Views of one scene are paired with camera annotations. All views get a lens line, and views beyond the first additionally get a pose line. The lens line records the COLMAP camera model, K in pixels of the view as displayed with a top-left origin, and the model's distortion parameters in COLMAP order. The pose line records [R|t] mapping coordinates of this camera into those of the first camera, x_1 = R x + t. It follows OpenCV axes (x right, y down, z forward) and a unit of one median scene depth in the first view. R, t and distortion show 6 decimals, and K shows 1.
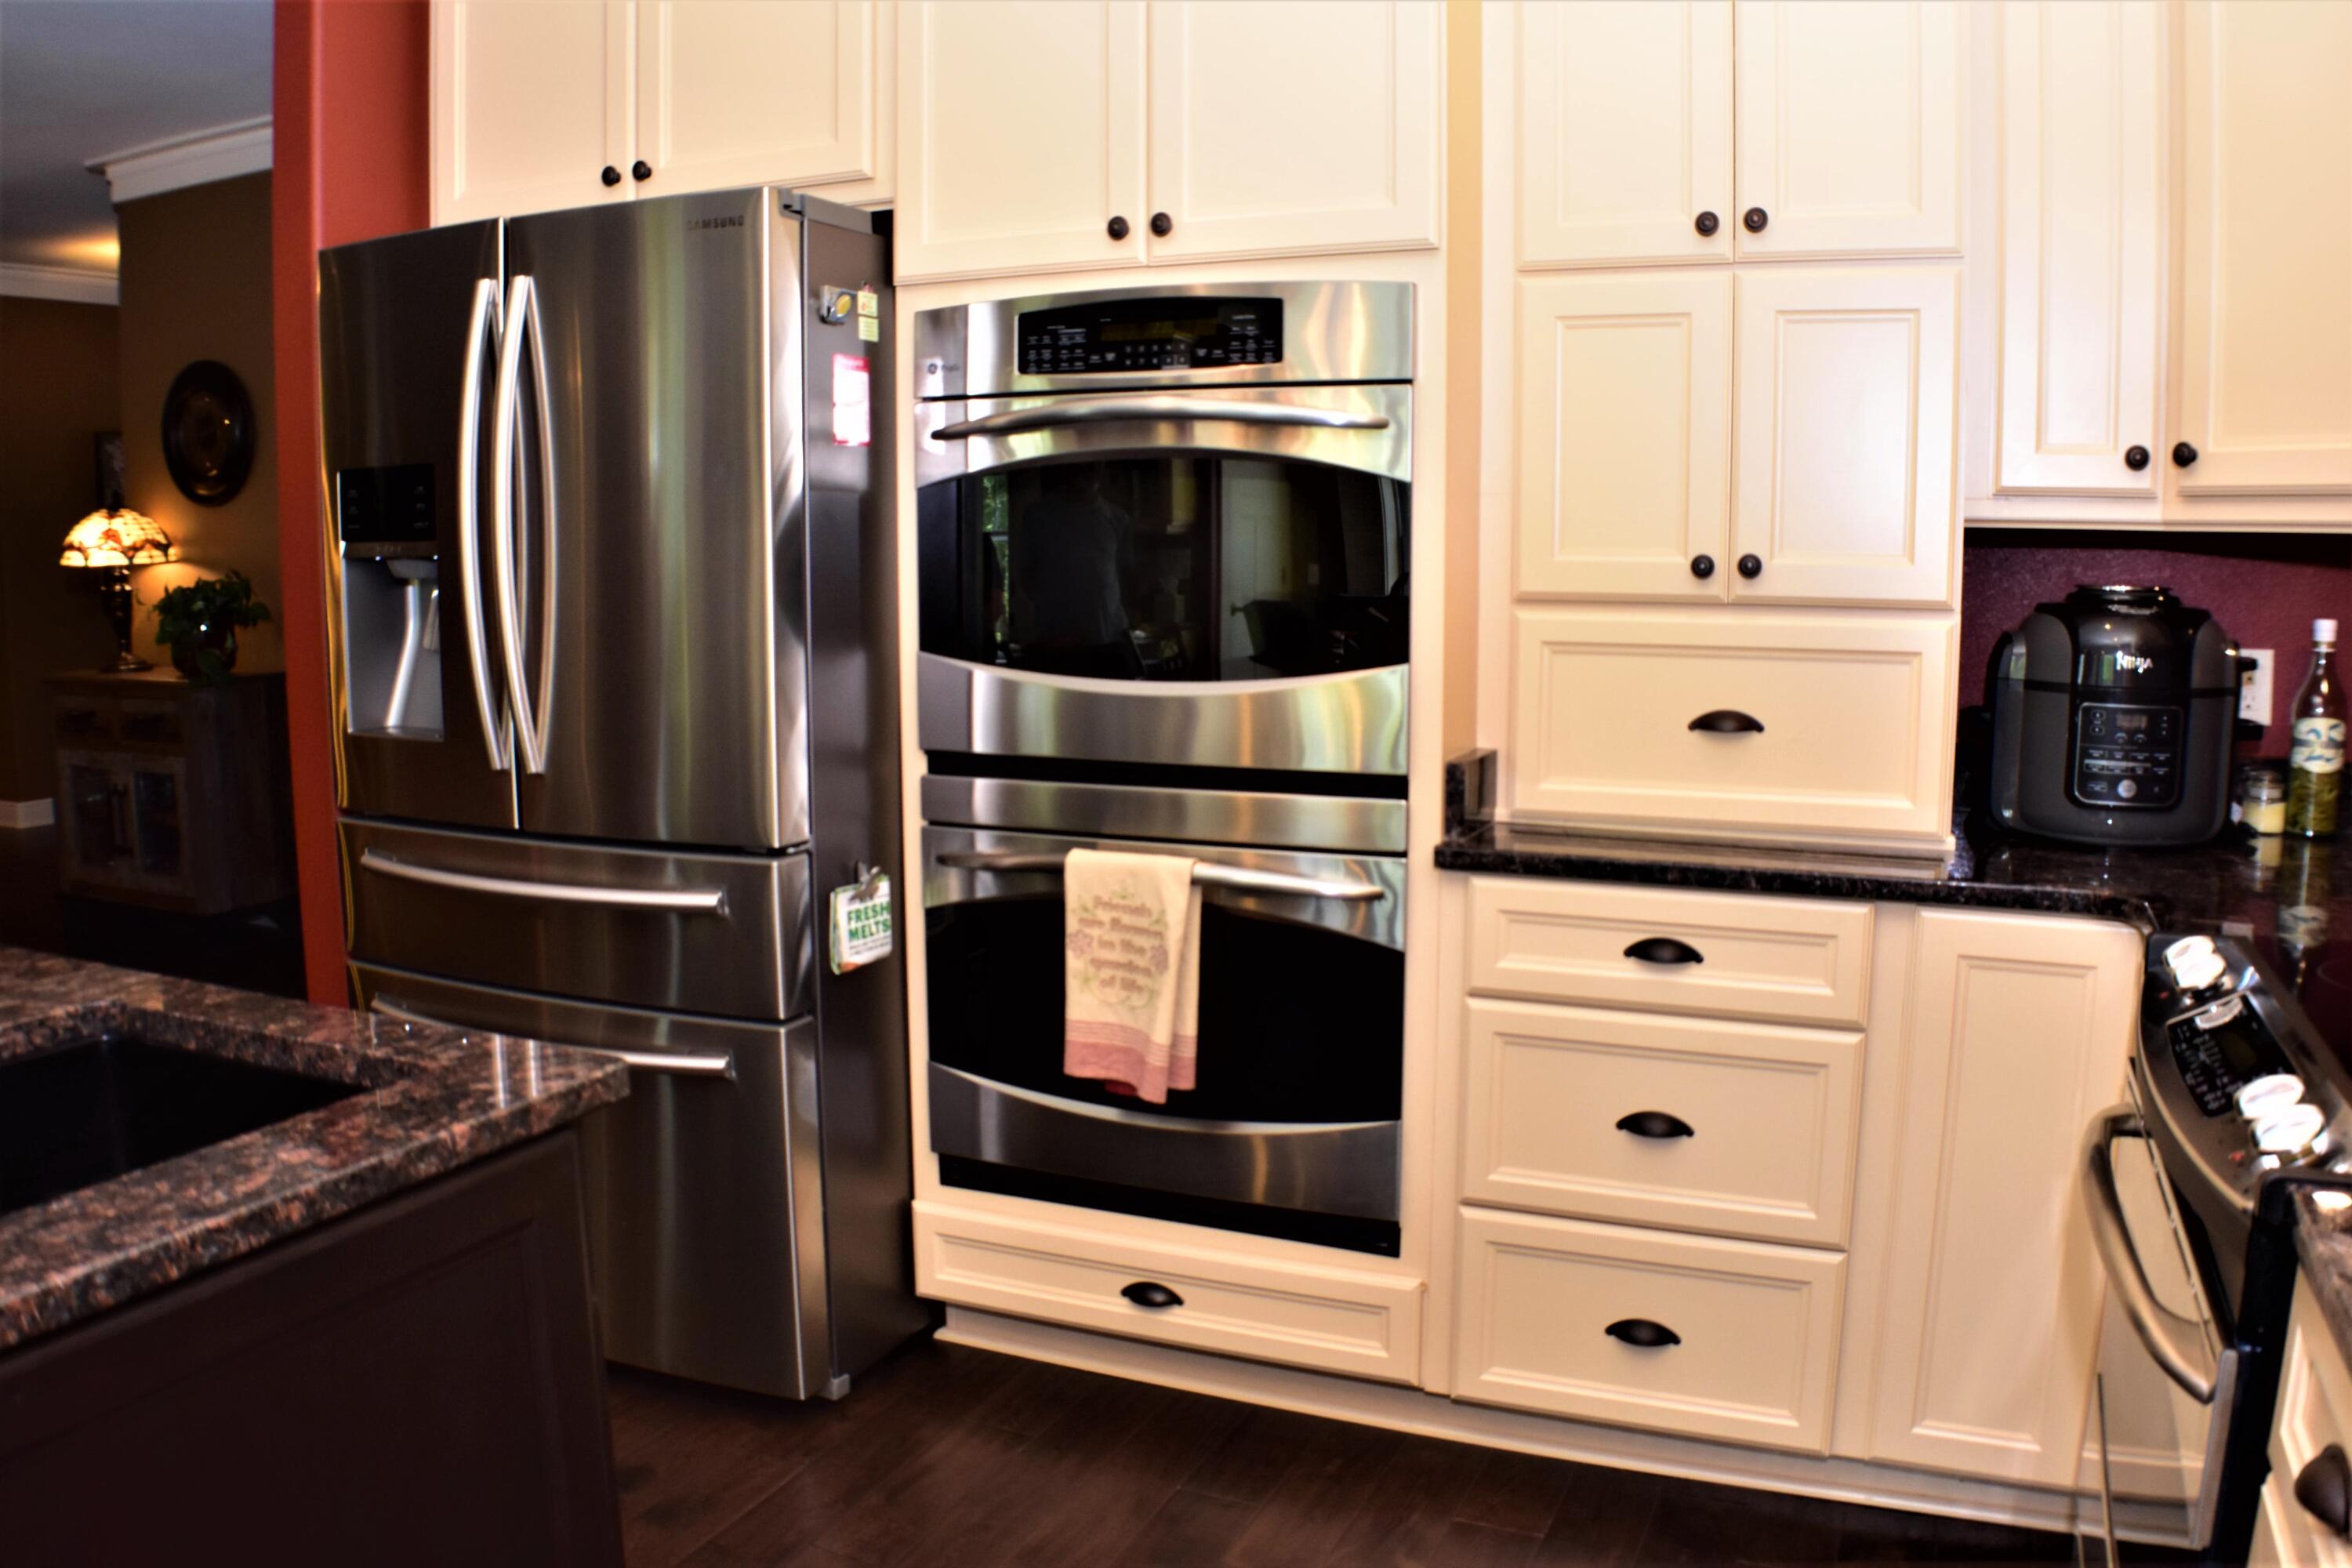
lens RADIAL K [[1816.7, 0, 1187.2], [0, 1816.7, 794.1], [0, 0, 1]] dist [-0.186717, 0.039651]
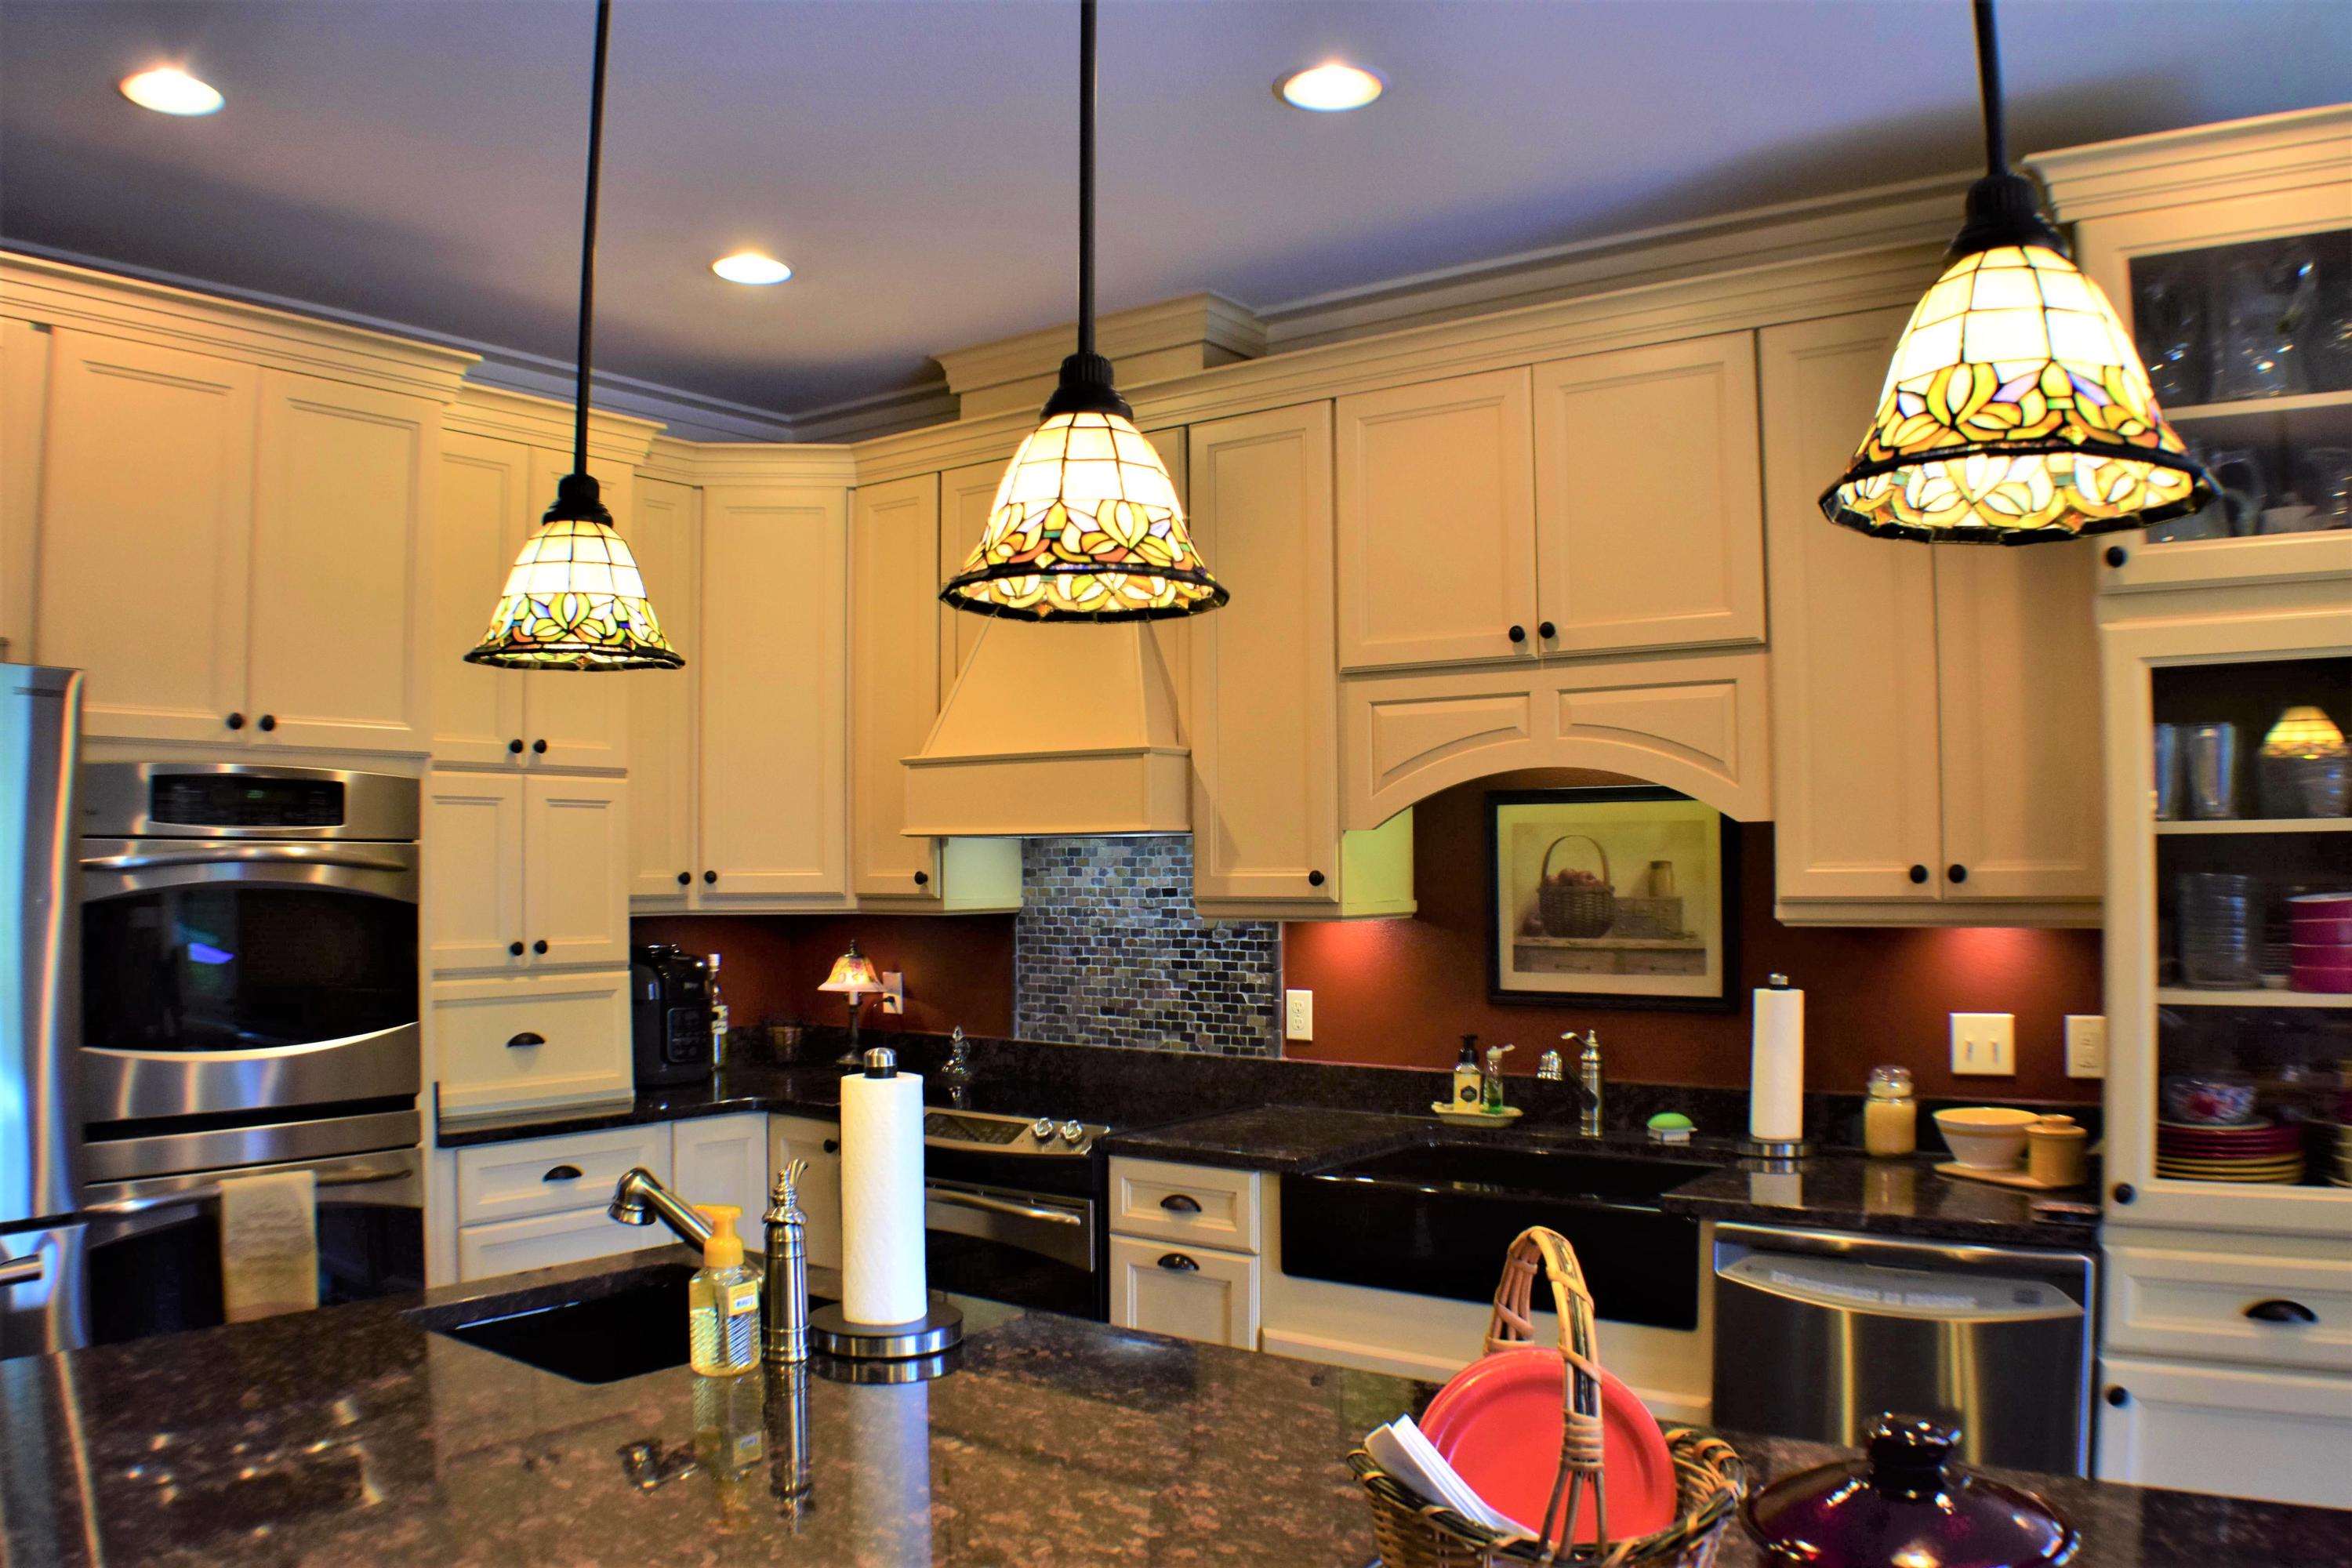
lens RADIAL K [[1816.7, 0, 1173.6], [0, 1816.7, 783.2], [0, 0, 1]] dist [-0.186717, 0.039651]
pose [[0.222816, 0.043653, 0.973883, -1.163501], [0.137285, 0.987636, -0.075679, -0.067968], [-0.965145, 0.150562, 0.214069, 0.019562]]
